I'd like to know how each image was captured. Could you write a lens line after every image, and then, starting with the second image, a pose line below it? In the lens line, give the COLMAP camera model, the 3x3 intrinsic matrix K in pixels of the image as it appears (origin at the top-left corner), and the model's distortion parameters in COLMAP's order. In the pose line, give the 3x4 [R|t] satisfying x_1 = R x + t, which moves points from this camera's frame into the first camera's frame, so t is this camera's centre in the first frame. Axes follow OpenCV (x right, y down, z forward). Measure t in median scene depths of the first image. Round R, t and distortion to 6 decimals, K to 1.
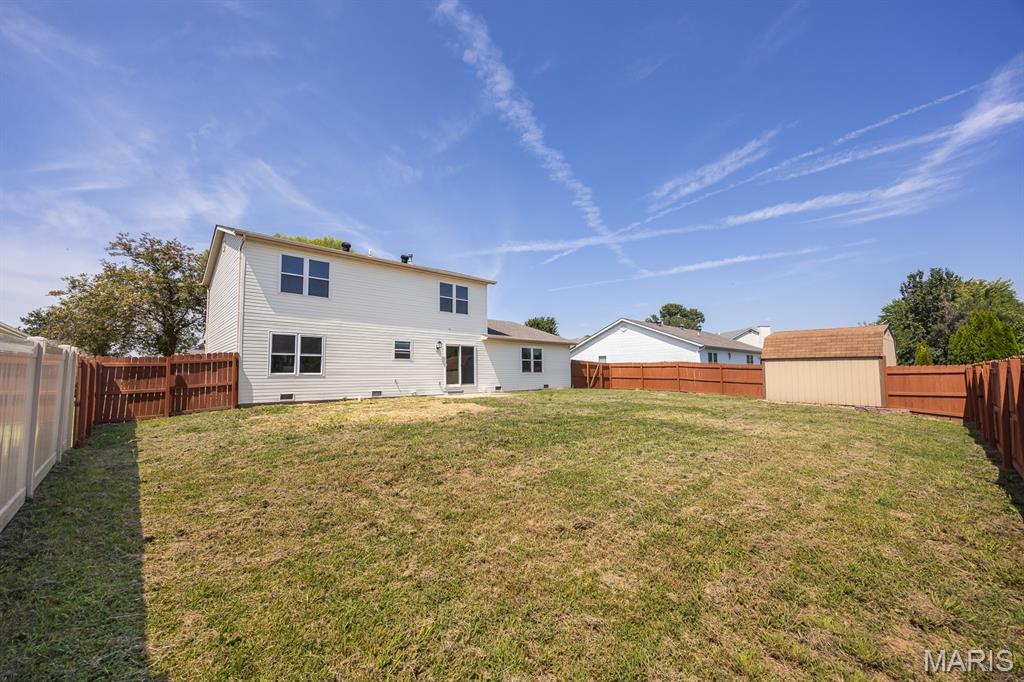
lens RADIAL K [[406.7, 0, 508.3], [0, 406.7, 337.9], [0, 0, 1]] dist [-0.000050, 0.000046]
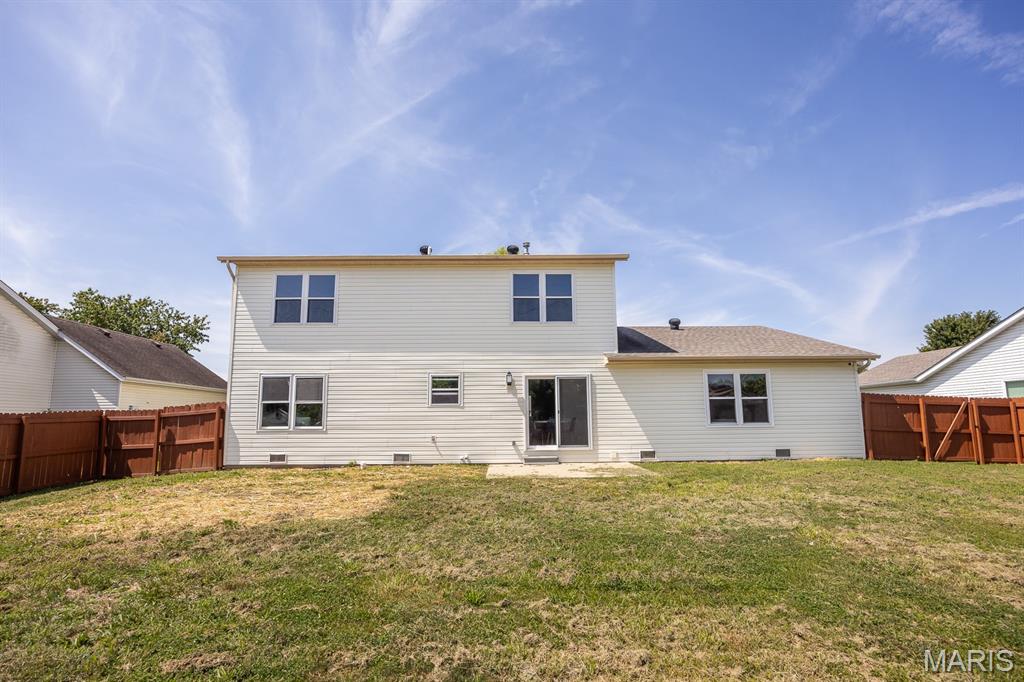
lens RADIAL K [[491.9, 0, 512.0], [0, 491.9, 341.0], [0, 0, 1]] dist [-0.016431, -0.000186]
pose [[0.739411, -0.102458, -0.665412, 0.309662], [0.061882, 0.994511, -0.084368, 0.023409], [0.670404, 0.021205, 0.741693, 0.461323]]
